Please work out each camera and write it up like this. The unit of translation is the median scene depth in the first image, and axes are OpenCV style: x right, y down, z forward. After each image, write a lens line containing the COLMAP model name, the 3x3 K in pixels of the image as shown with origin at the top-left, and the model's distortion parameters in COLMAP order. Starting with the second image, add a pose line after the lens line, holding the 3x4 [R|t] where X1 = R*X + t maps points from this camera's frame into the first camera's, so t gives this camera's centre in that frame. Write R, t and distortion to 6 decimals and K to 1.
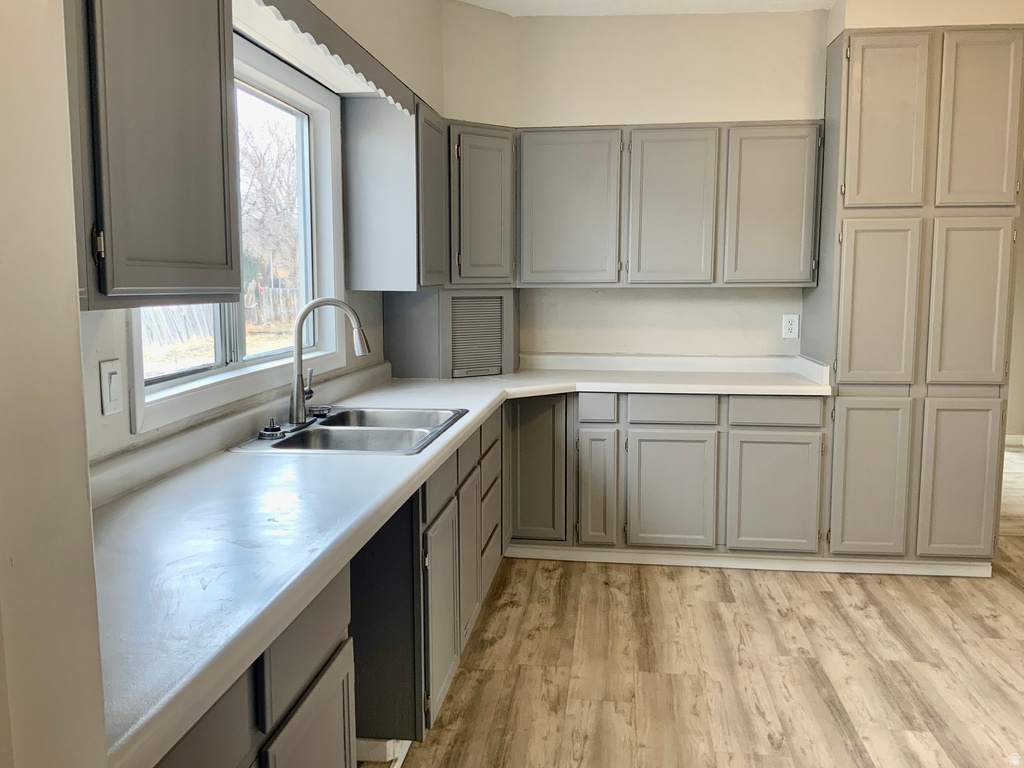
lens RADIAL K [[855.7, 0, 500.9], [0, 855.7, 383.5], [0, 0, 1]] dist [0.081110, -0.146685]
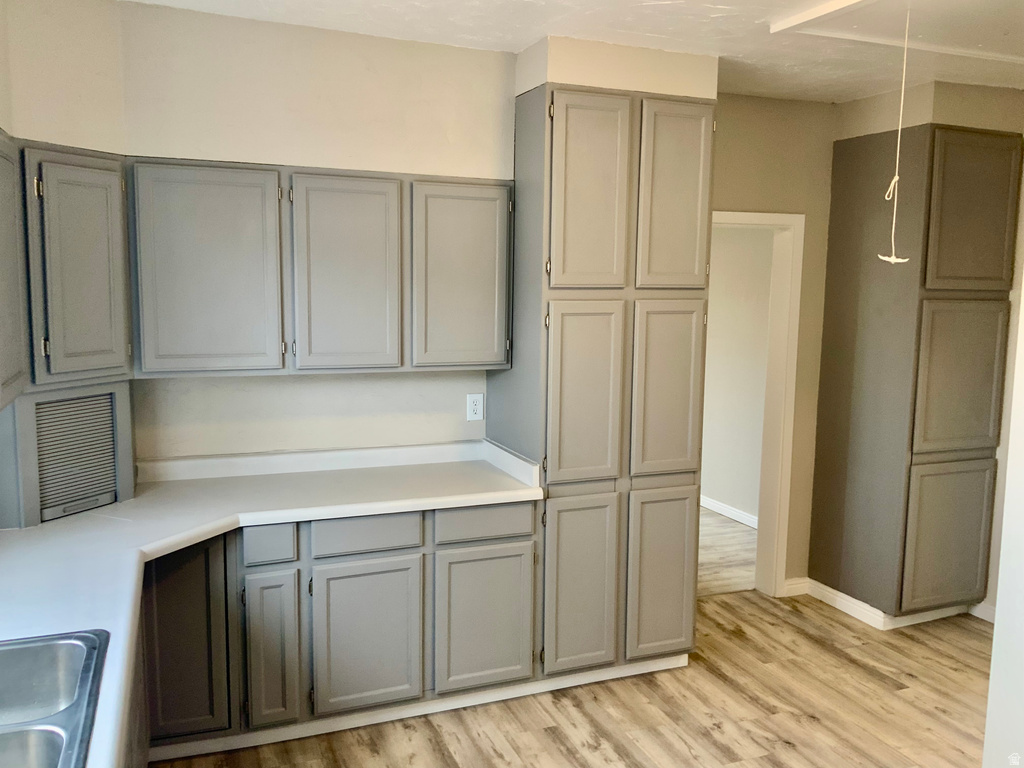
lens RADIAL K [[855.7, 0, 506.4], [0, 855.7, 382.1], [0, 0, 1]] dist [0.081110, -0.146685]
pose [[0.875233, -0.043892, 0.481707, -0.062197], [0.043616, 0.998979, 0.011777, -0.113141], [-0.481732, 0.010703, 0.876253, 0.245568]]
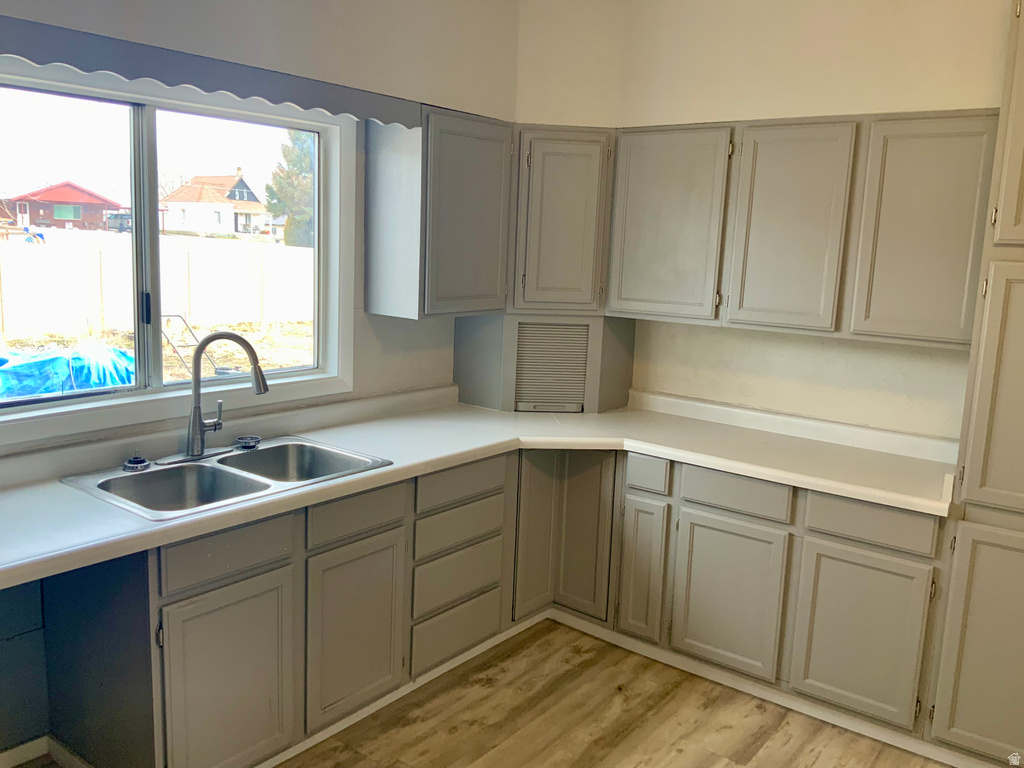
lens RADIAL K [[855.7, 0, 503.7], [0, 855.7, 379.2], [0, 0, 1]] dist [0.081110, -0.146685]
pose [[0.859409, 0.116920, -0.497741, 0.395315], [-0.101056, 0.993141, 0.058804, -0.096199], [0.501202, -0.000237, 0.865330, 0.224205]]
